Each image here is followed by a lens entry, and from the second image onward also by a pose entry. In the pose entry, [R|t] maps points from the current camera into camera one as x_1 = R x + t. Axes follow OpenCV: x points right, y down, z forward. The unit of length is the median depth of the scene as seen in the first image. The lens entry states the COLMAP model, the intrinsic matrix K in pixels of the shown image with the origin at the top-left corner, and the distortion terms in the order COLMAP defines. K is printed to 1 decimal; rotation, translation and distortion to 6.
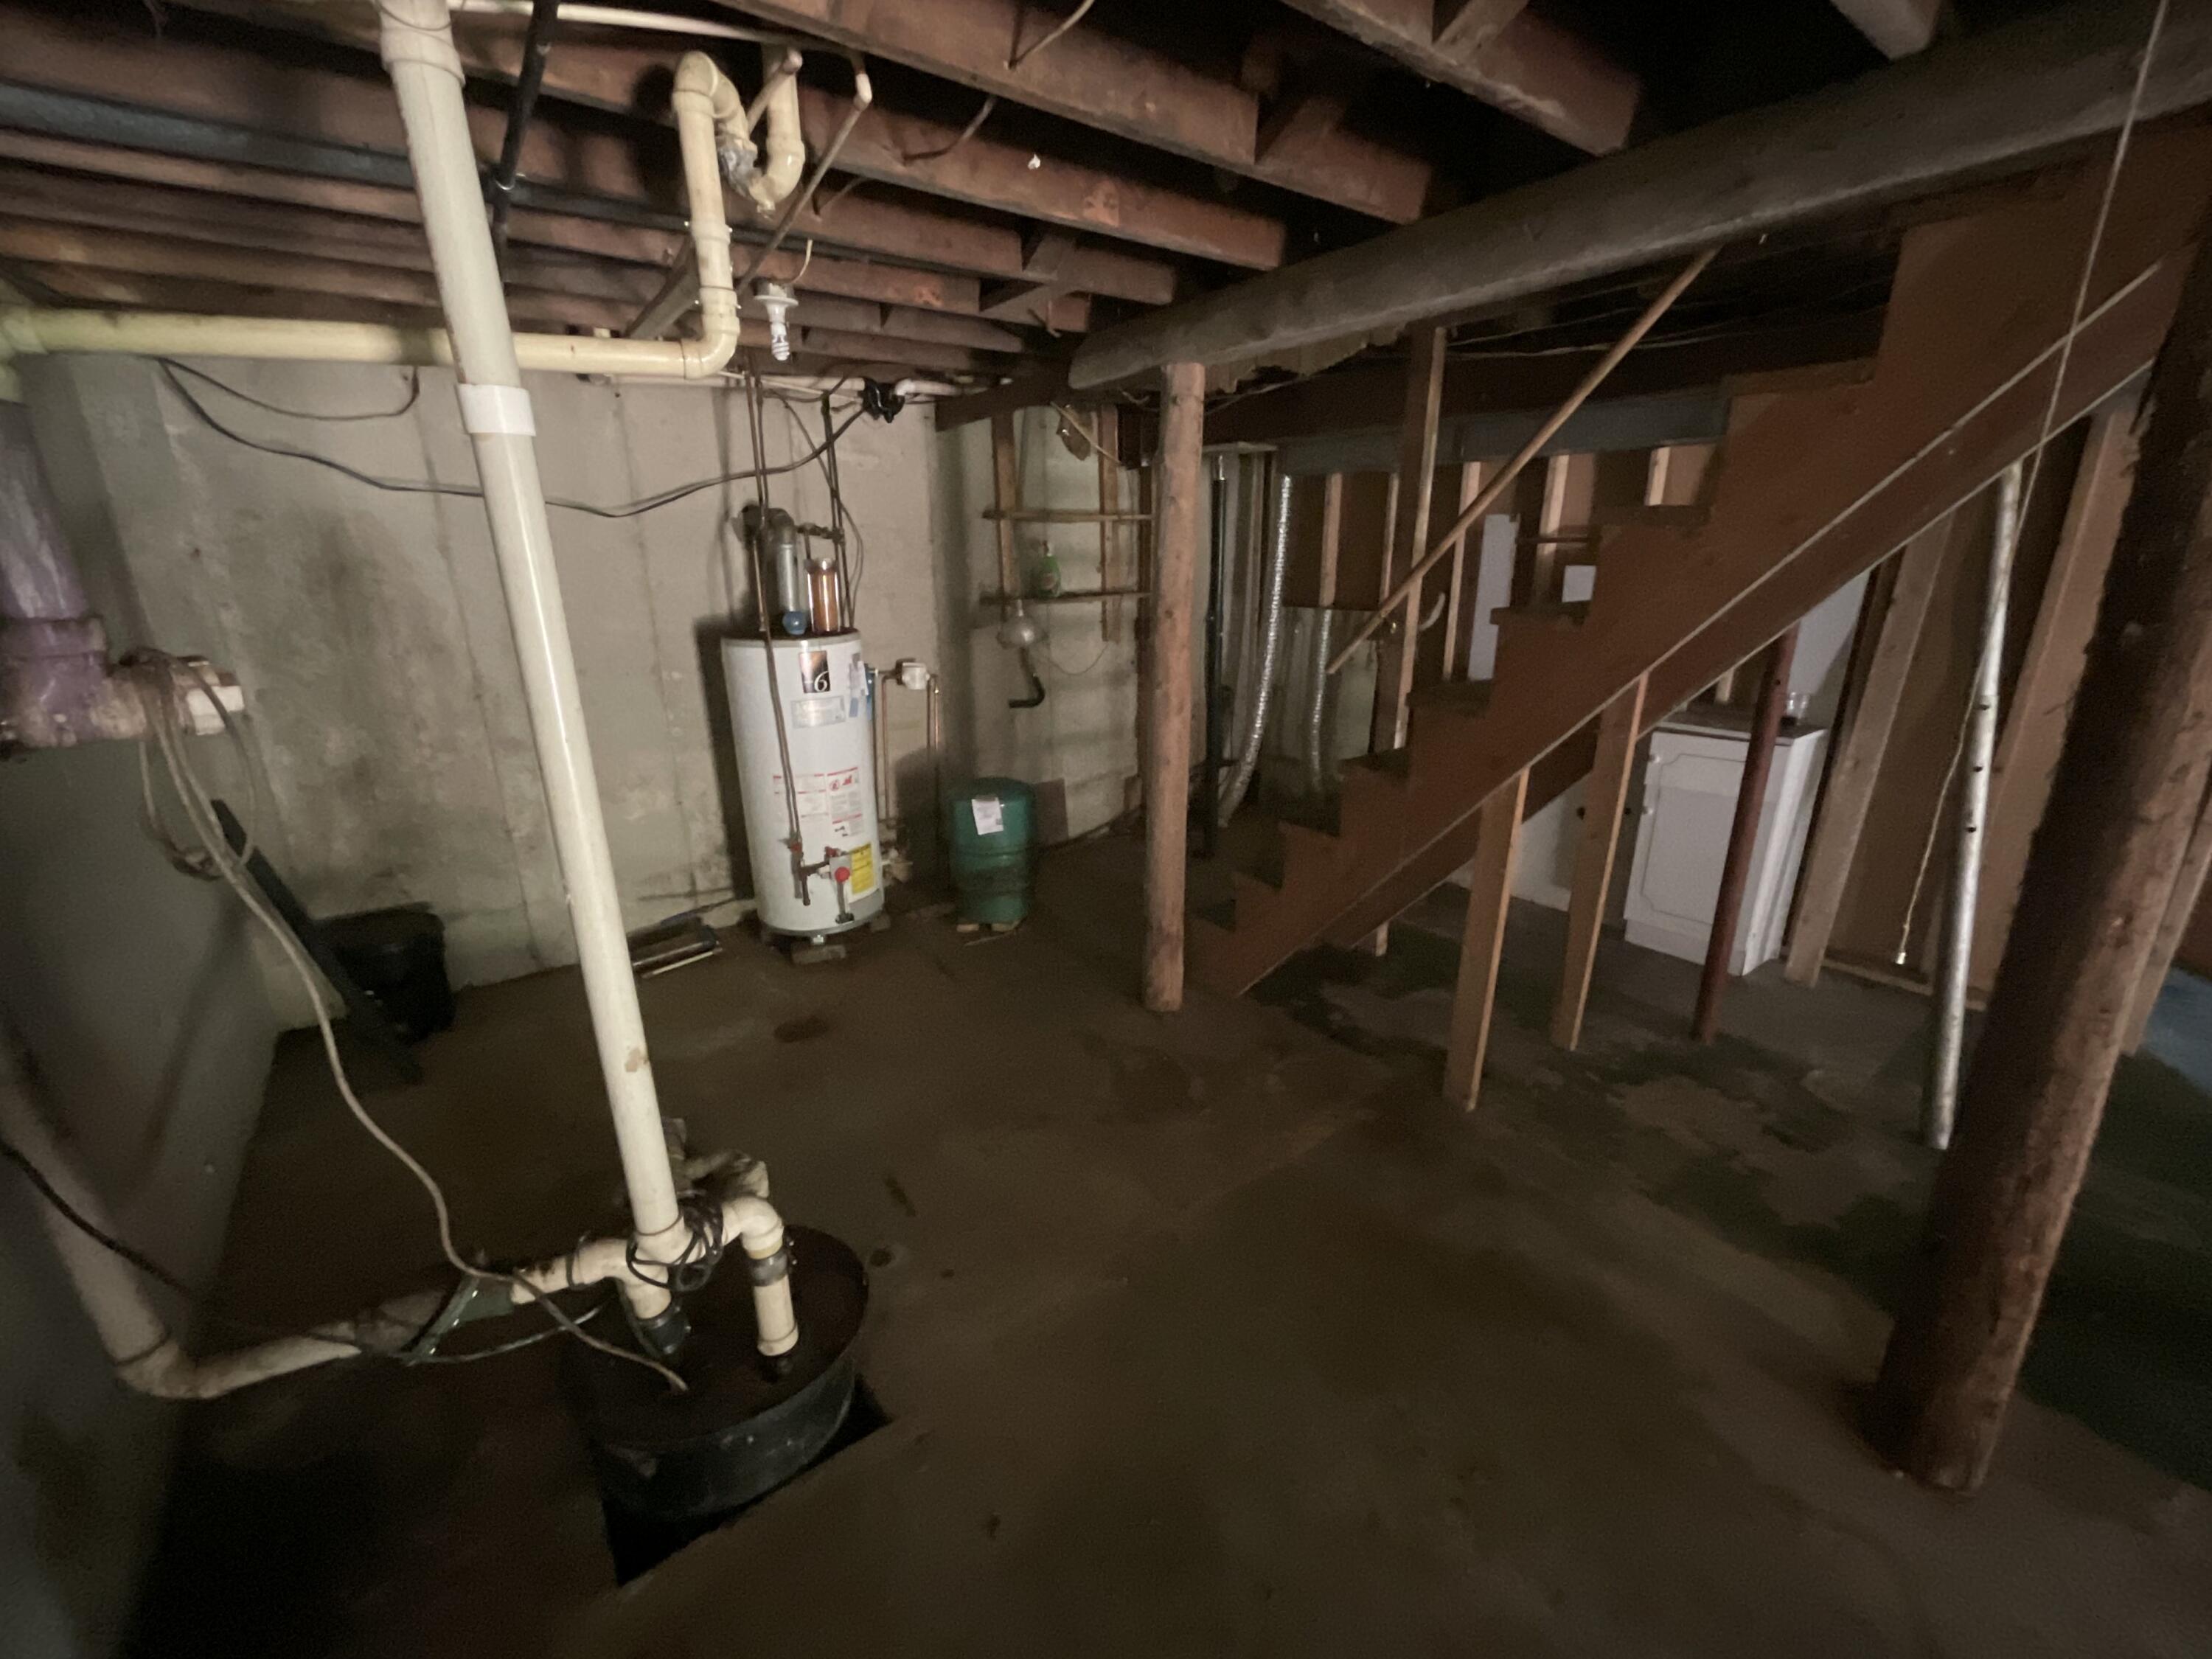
lens RADIAL K [[905.0, 0, 1103.7], [0, 905.0, 824.5], [0, 0, 1]] dist [0.017792, -0.007353]
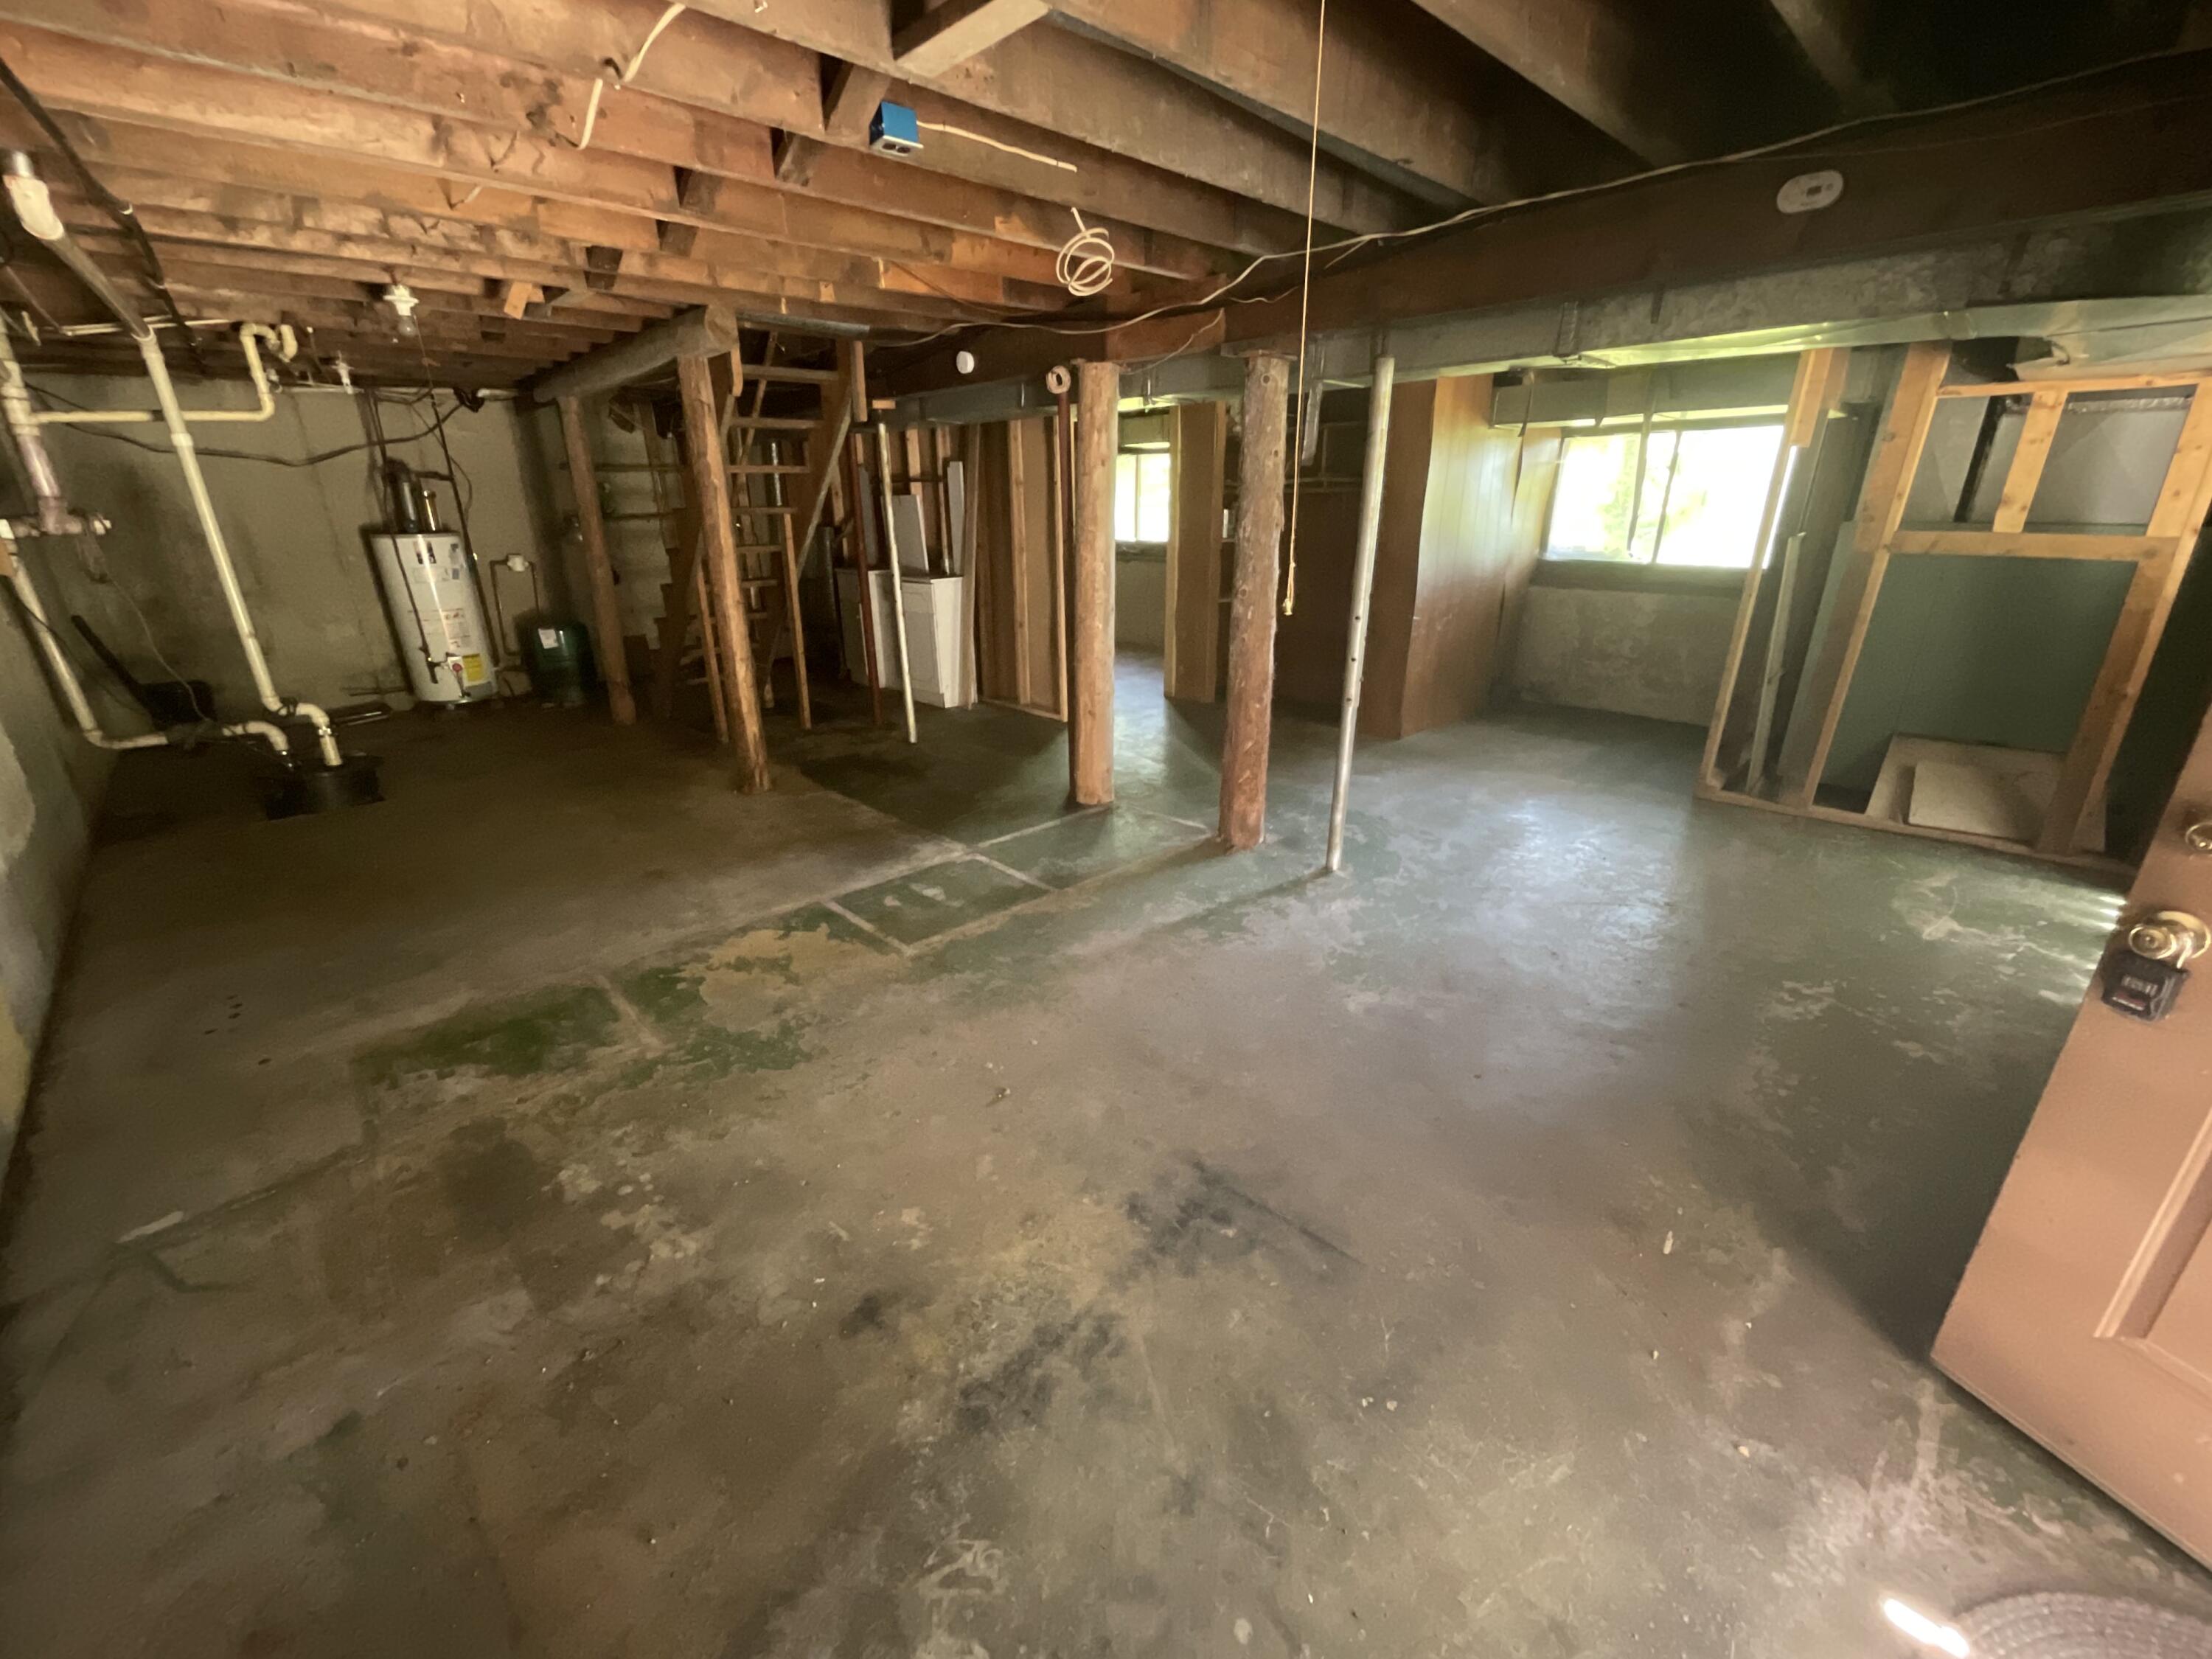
lens RADIAL K [[883.8, 0, 1131.2], [0, 883.8, 828.7], [0, 0, 1]] dist [-0.008754, -0.000377]
pose [[0.989175, -0.044648, 0.139785, 0.768220], [0.036149, 0.997374, 0.062763, 0.307847], [-0.142220, -0.057031, 0.988191, -0.930057]]
